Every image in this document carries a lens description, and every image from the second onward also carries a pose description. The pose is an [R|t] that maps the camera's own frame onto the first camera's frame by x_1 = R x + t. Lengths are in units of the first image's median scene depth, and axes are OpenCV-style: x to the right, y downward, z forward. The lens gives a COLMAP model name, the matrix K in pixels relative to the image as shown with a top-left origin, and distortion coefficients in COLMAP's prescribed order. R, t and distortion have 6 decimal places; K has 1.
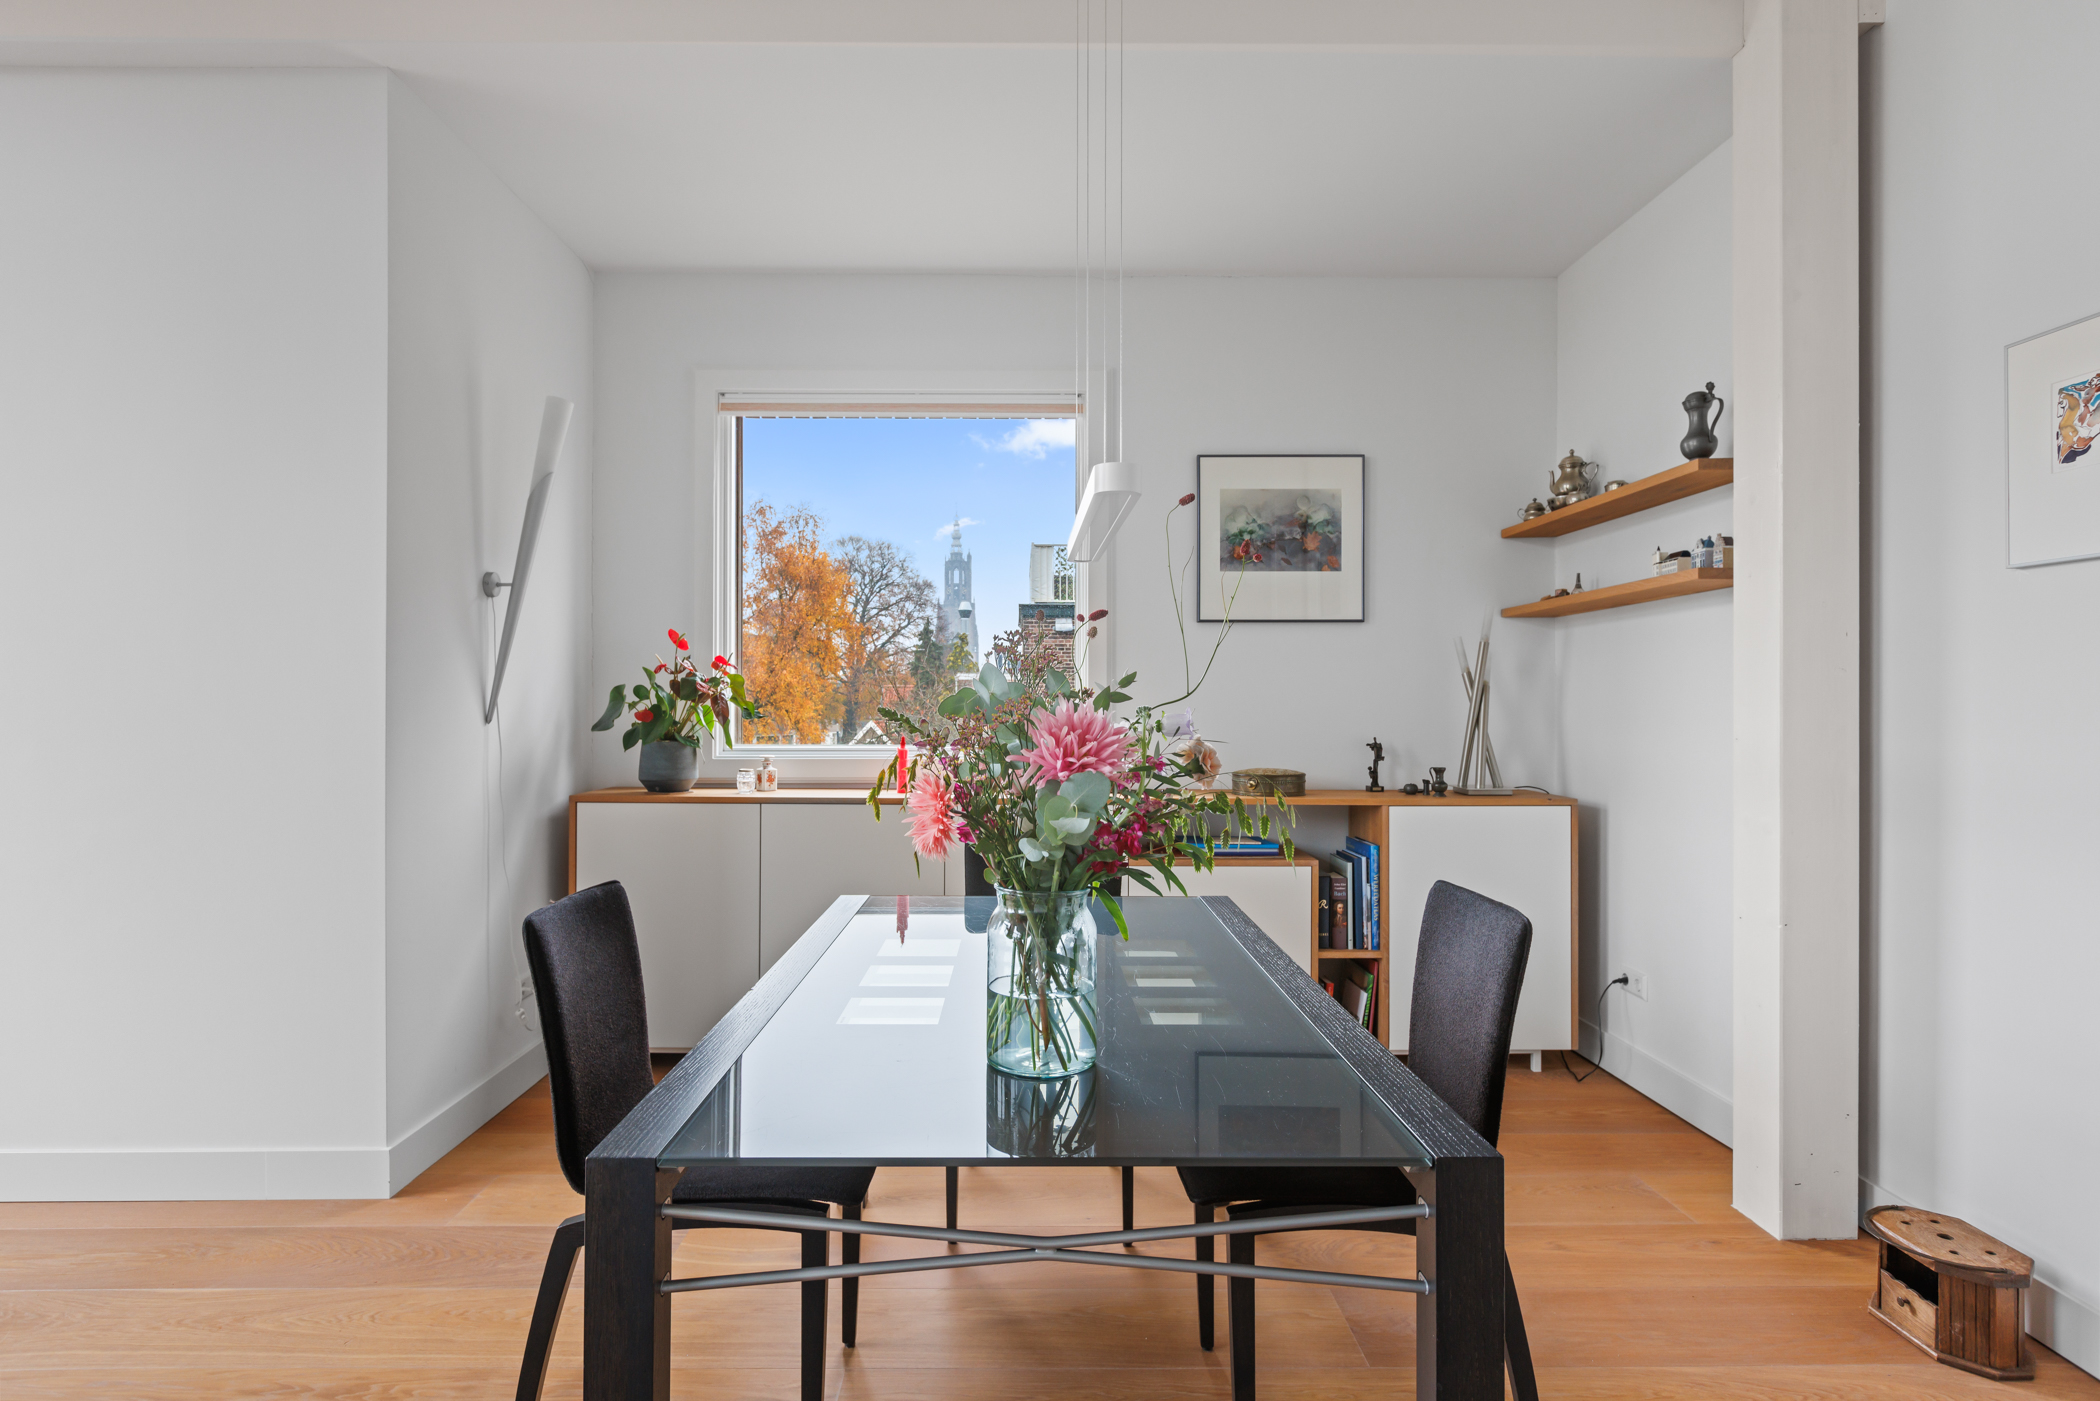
lens RADIAL K [[1132.4, 0, 1033.3], [0, 1132.4, 706.9], [0, 0, 1]] dist [0.012977, -0.002955]
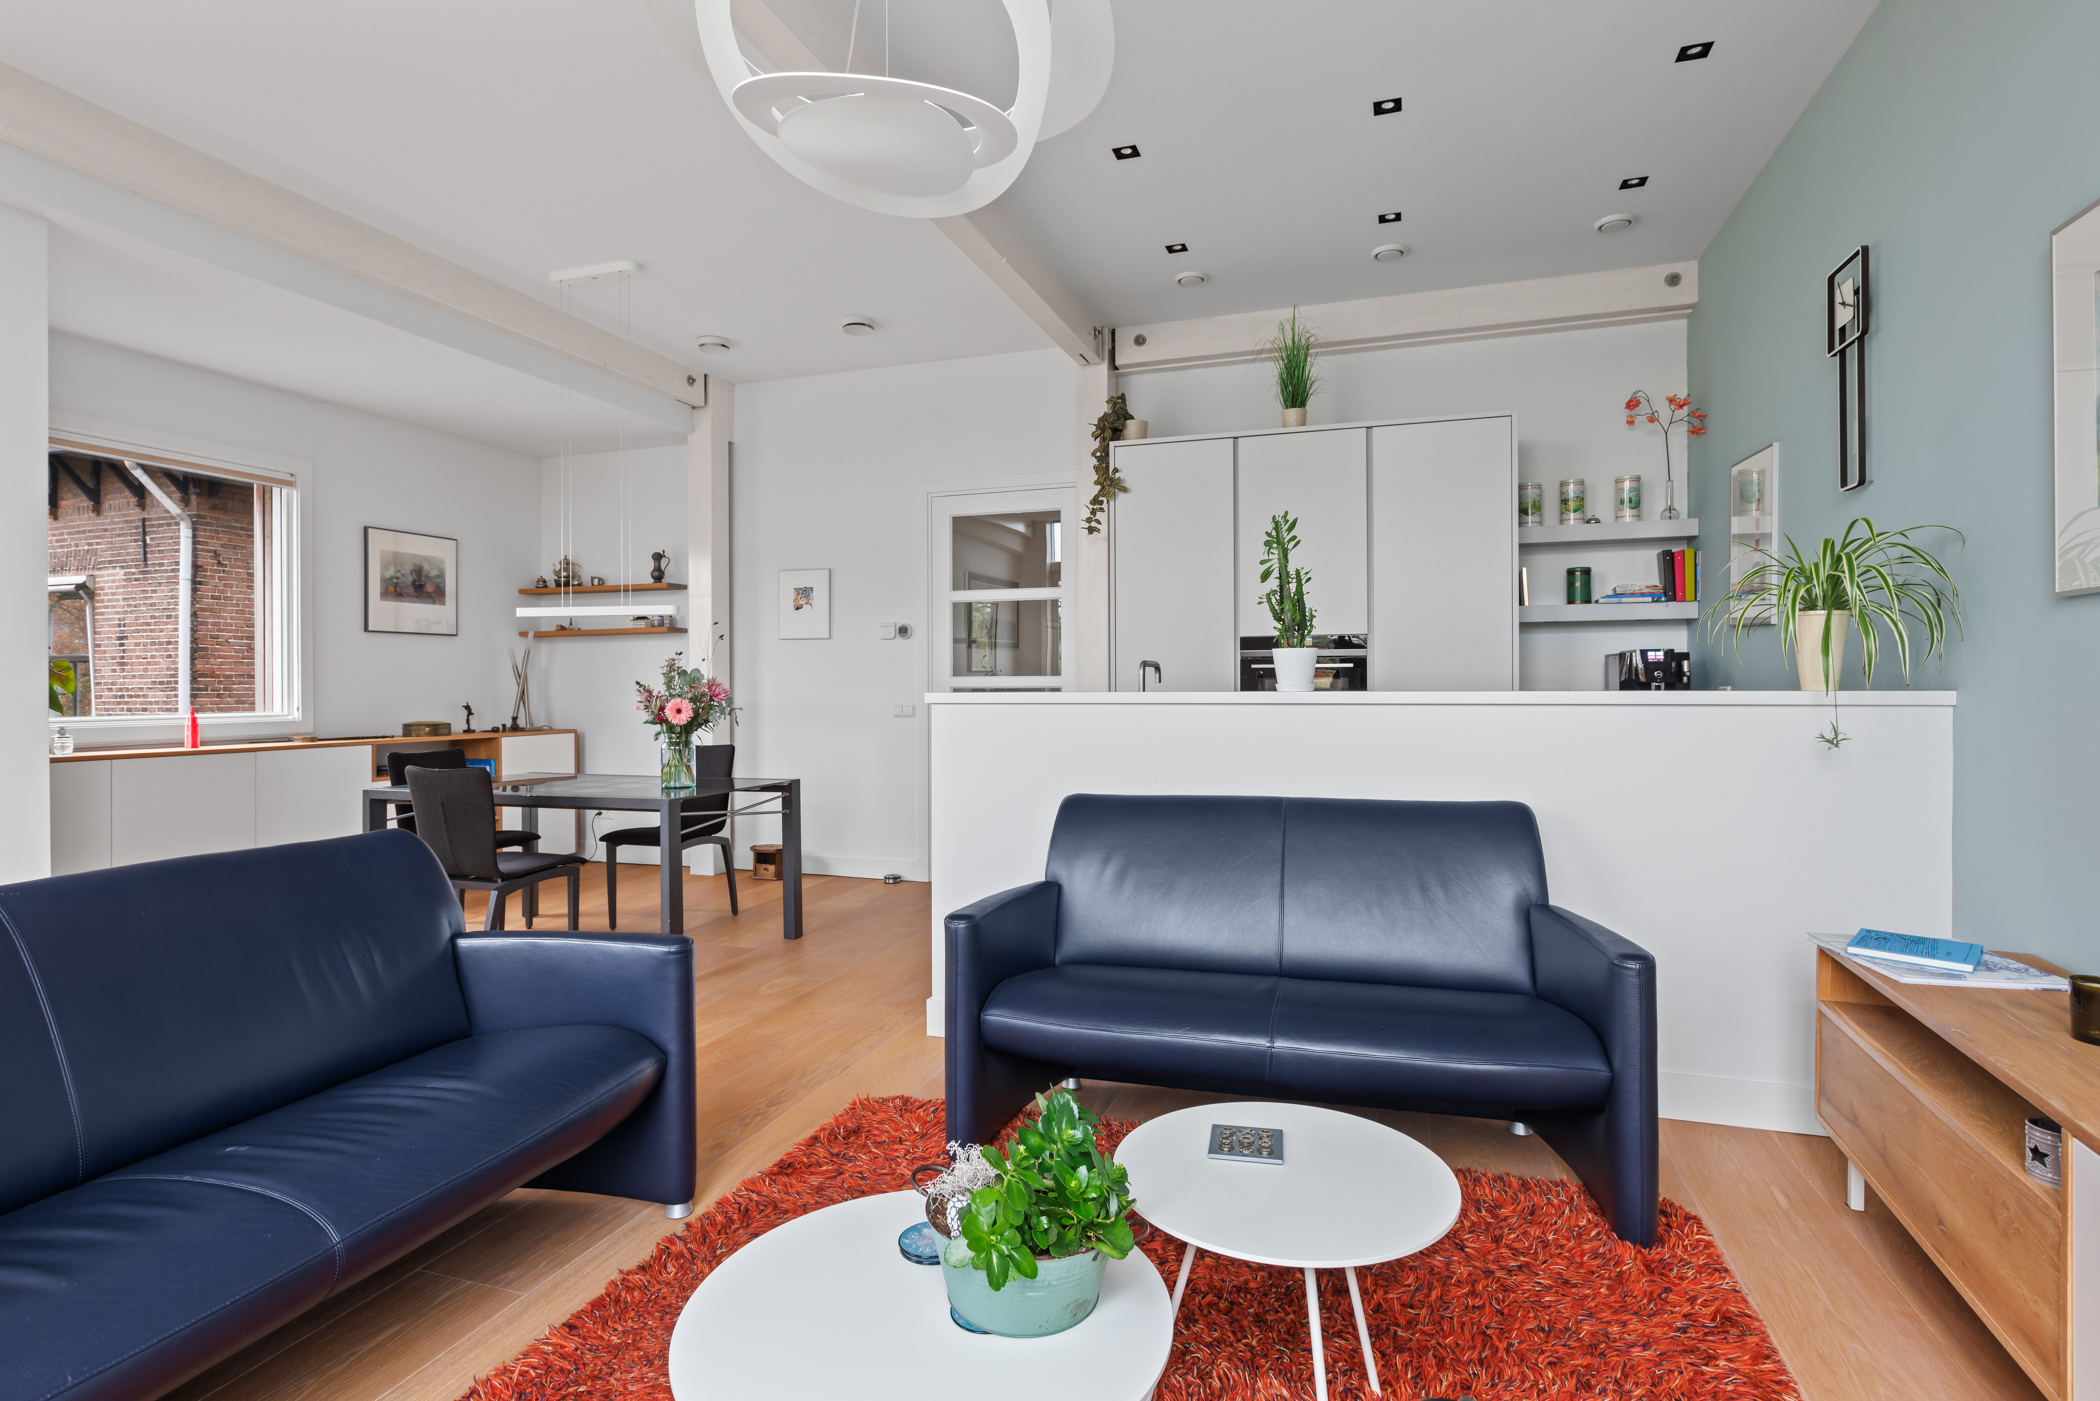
lens RADIAL K [[1061.7, 0, 1031.8], [0, 1061.7, 684.0], [0, 0, 1]] dist [0.013025, -0.000484]
pose [[0.336540, -0.001880, 0.941667, -0.995817], [0.009266, 0.999956, -0.001315, 0.009414], [-0.941624, 0.009168, 0.336543, -0.393880]]
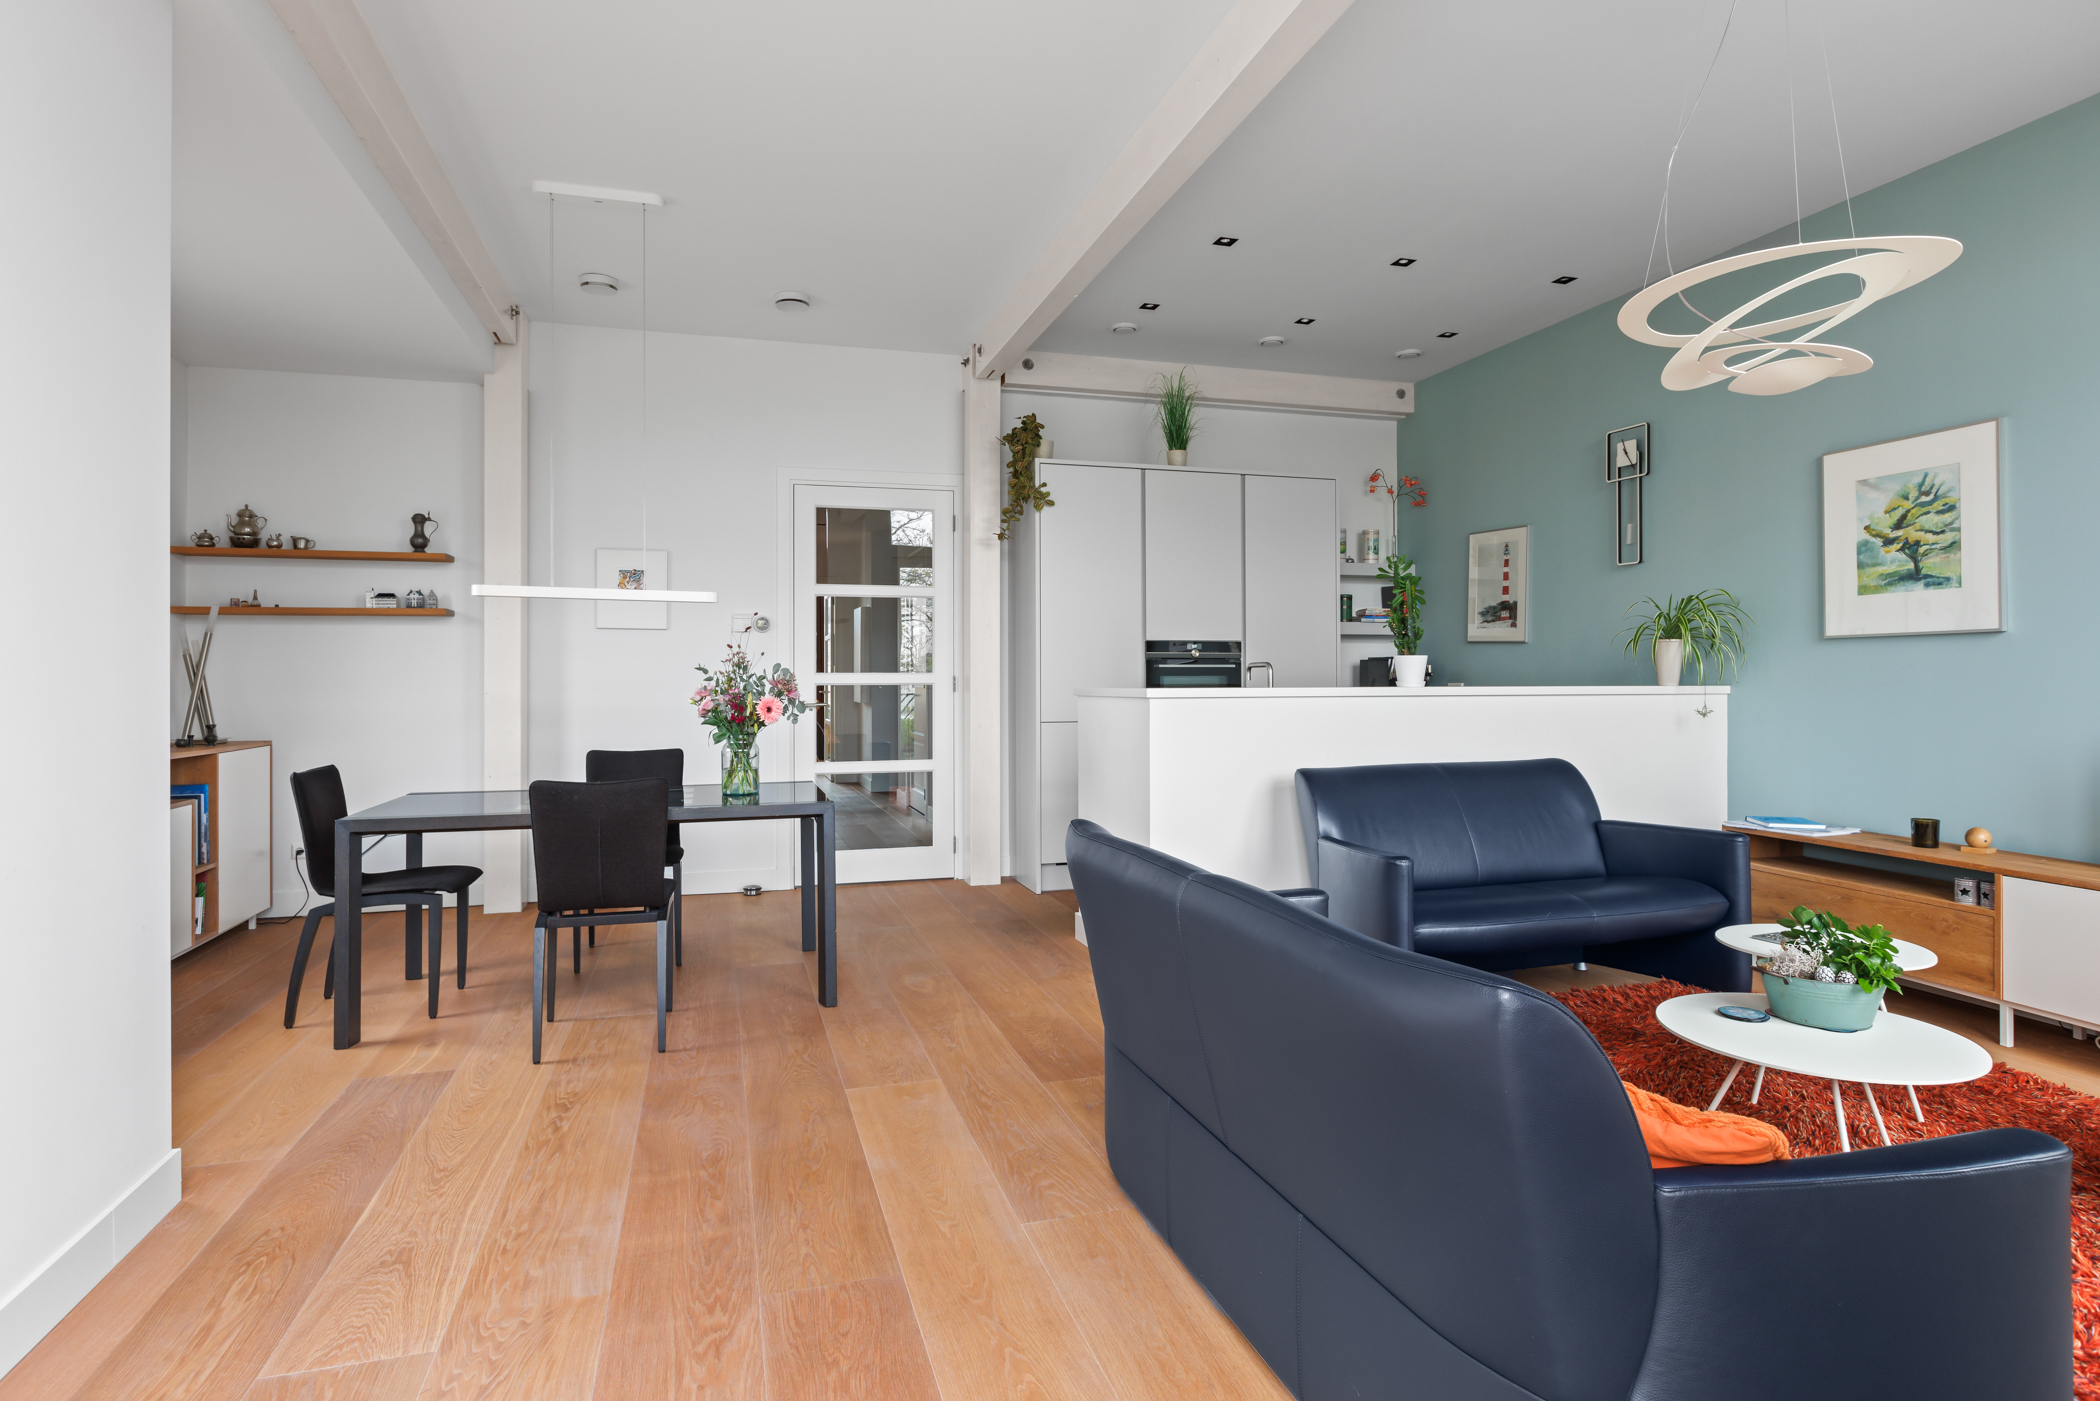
lens RADIAL K [[1132.4, 0, 1042.8], [0, 1132.4, 671.8], [0, 0, 1]] dist [0.012977, -0.002955]
pose [[-0.277090, 0.004585, 0.960833, -1.199930], [0.007643, 0.999967, -0.002567, 0.000314], [-0.960814, 0.006632, -0.277116, 0.411028]]
